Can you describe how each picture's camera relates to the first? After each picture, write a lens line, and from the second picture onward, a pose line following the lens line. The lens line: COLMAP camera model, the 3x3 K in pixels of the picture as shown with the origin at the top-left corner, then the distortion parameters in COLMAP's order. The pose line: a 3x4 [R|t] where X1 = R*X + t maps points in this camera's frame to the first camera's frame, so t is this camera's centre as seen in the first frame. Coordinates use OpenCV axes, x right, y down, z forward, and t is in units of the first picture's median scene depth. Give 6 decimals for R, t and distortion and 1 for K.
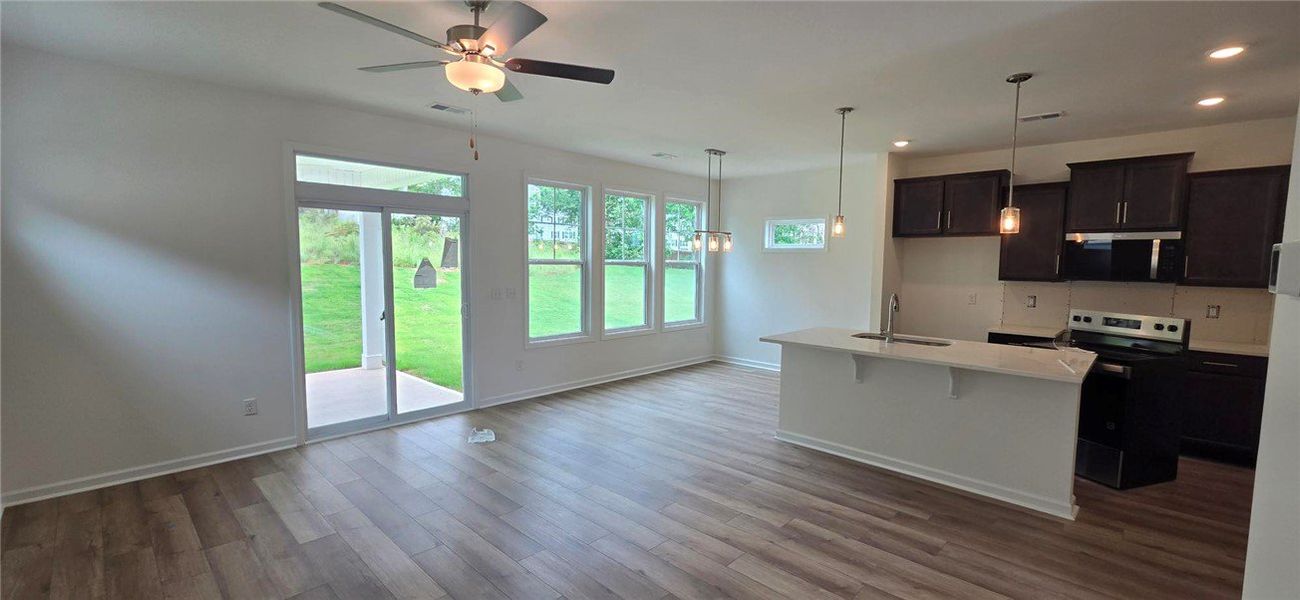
lens RADIAL K [[534.0, 0, 647.2], [0, 534.0, 302.7], [0, 0, 1]] dist [-0.001706, -0.000213]
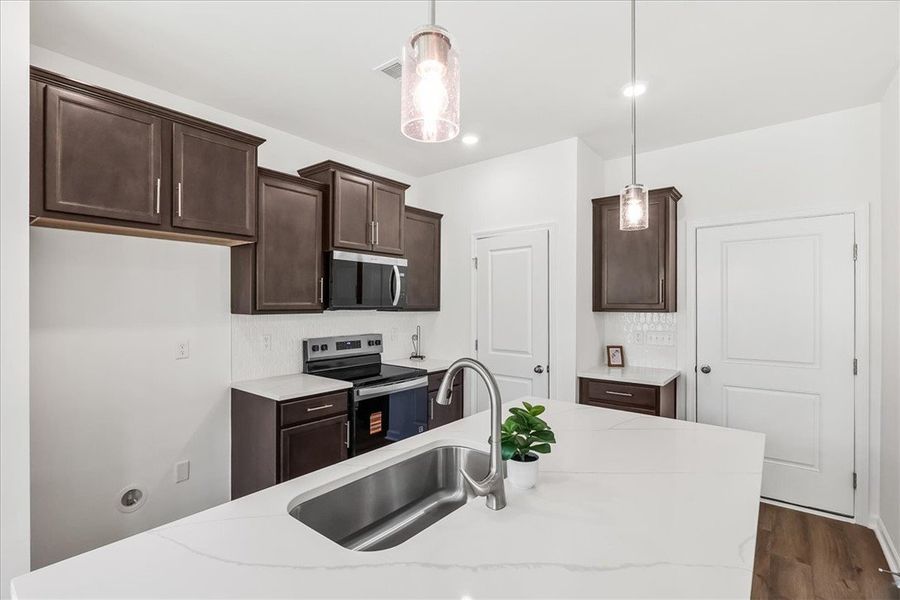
lens RADIAL K [[414.0, 0, 448.9], [0, 414.0, 304.4], [0, 0, 1]] dist [-0.007380, 0.000291]
pose [[-0.088913, -0.010381, 0.995985, 0.169943], [0.077038, 0.996879, 0.017268, -0.047993], [-0.993056, 0.078264, -0.087836, 0.885886]]
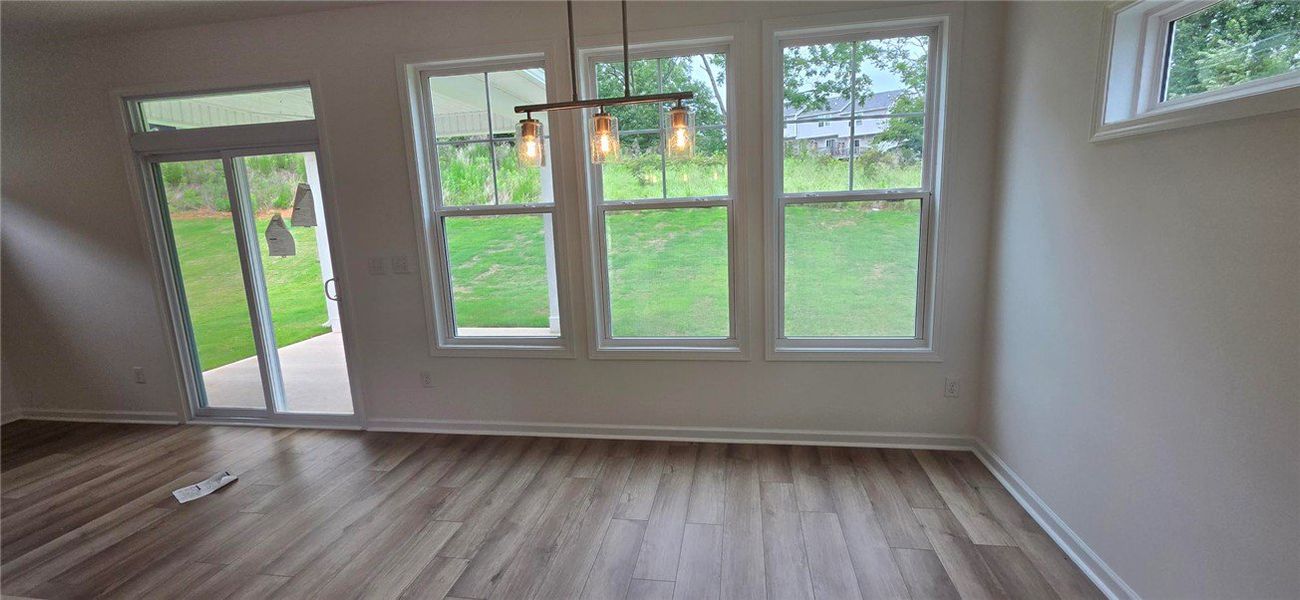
lens RADIAL K [[534.0, 0, 648.1], [0, 534.0, 299.1], [0, 0, 1]] dist [-0.001706, -0.000213]
pose [[0.565301, 0.109713, -0.817556, 0.485232], [-0.017552, 0.992491, 0.121052, -0.067897], [0.824698, -0.054081, 0.562982, 1.016314]]
